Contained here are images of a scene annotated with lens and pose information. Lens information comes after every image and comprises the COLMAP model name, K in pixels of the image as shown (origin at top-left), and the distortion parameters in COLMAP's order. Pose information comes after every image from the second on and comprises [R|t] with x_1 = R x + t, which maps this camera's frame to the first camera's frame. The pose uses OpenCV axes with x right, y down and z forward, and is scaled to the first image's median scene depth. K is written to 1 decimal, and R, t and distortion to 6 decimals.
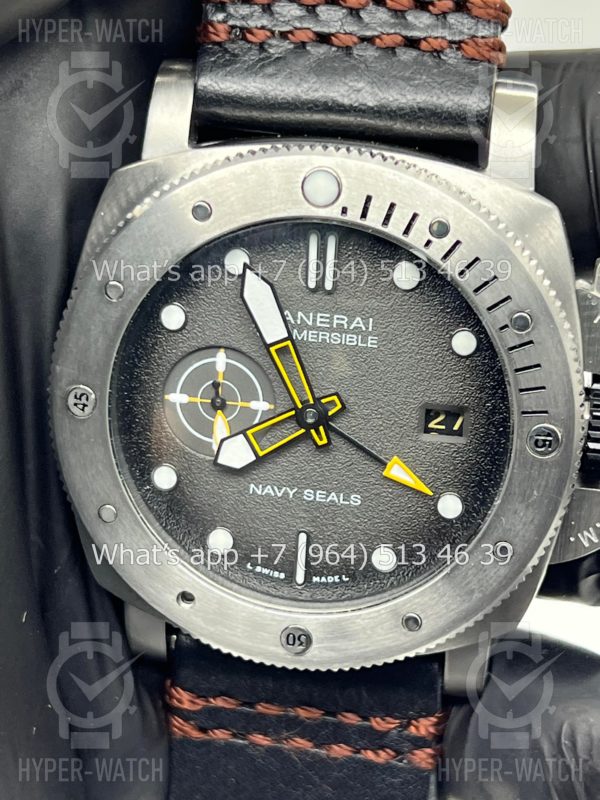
lens RADIAL K [[1857.9, 0, 300.0], [0, 1857.9, 400.0], [0, 0, 1]] dist [0.342163, -5.229307]
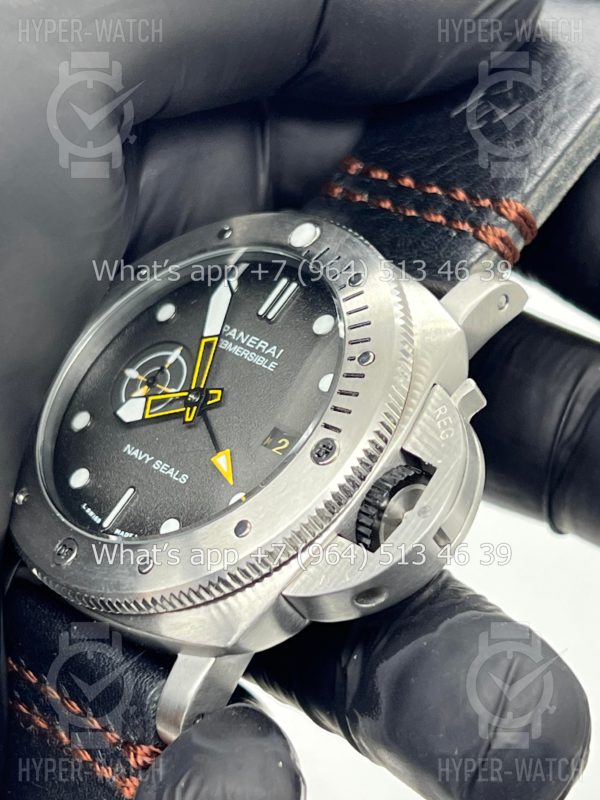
lens RADIAL K [[1832.2, 0, 300.0], [0, 1832.2, 400.0], [0, 0, 1]] dist [0.284860, -1.671405]
pose [[0.759902, 0.326236, -0.562245, 0.688127], [-0.607206, 0.665018, -0.434802, 0.459796], [0.232055, 0.671805, 0.703441, 0.216172]]
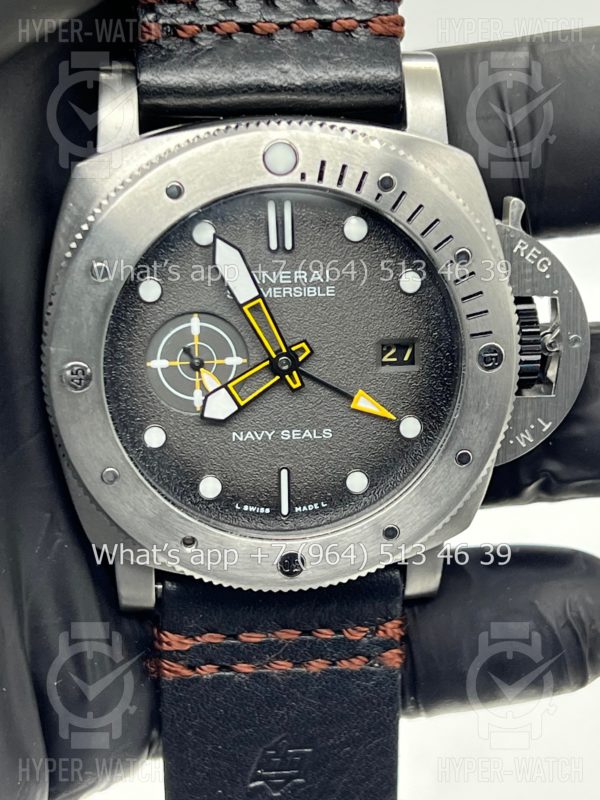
lens RADIAL K [[1832.2, 0, 300.0], [0, 1832.2, 400.0], [0, 0, 1]] dist [0.284860, -1.671405]
pose [[0.967228, -0.128607, 0.218930, -0.228901], [0.131138, 0.991360, 0.002992, 0.028323], [-0.217423, 0.025816, 0.975736, -0.083083]]
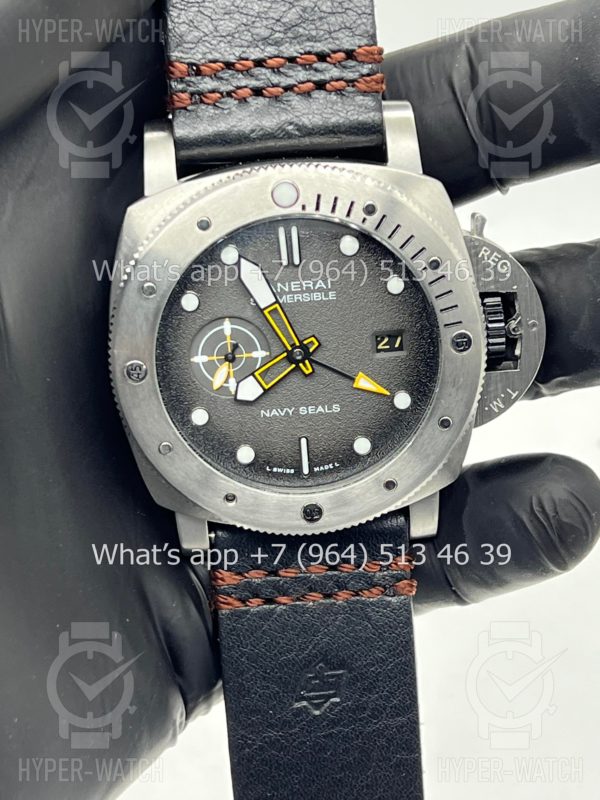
lens RADIAL K [[1824.7, 0, 300.0], [0, 1824.7, 400.0], [0, 0, 1]] dist [0.323088, -7.111473]
pose [[0.973553, -0.172945, 0.149281, -0.205966], [0.174009, 0.984726, 0.006004, 0.034666], [-0.148039, 0.020131, 0.988777, -0.378438]]
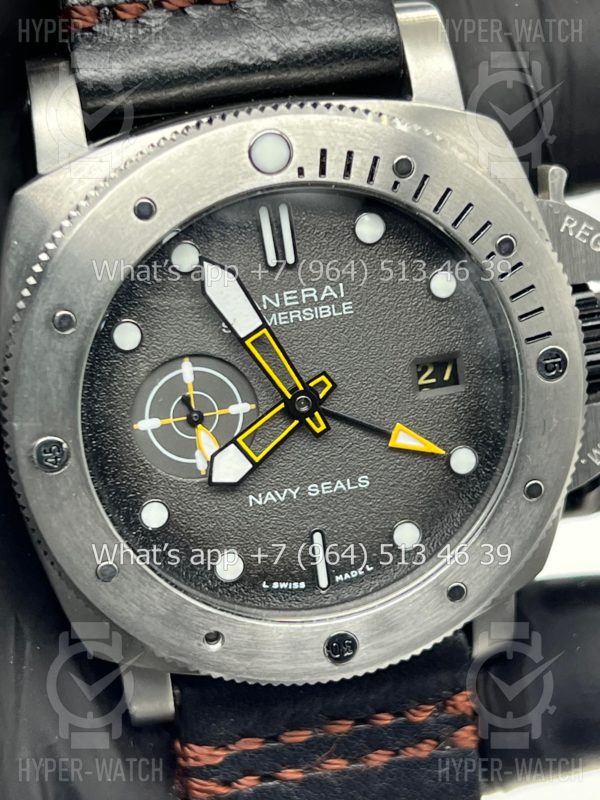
lens RADIAL K [[1832.2, 0, 300.0], [0, 1832.2, 400.0], [0, 0, 1]] dist [0.284860, -1.671405]
pose [[0.930103, -0.252459, 0.266784, -0.232694], [0.257412, 0.966155, 0.016849, -0.008616], [-0.262008, 0.053002, 0.963609, 0.134150]]
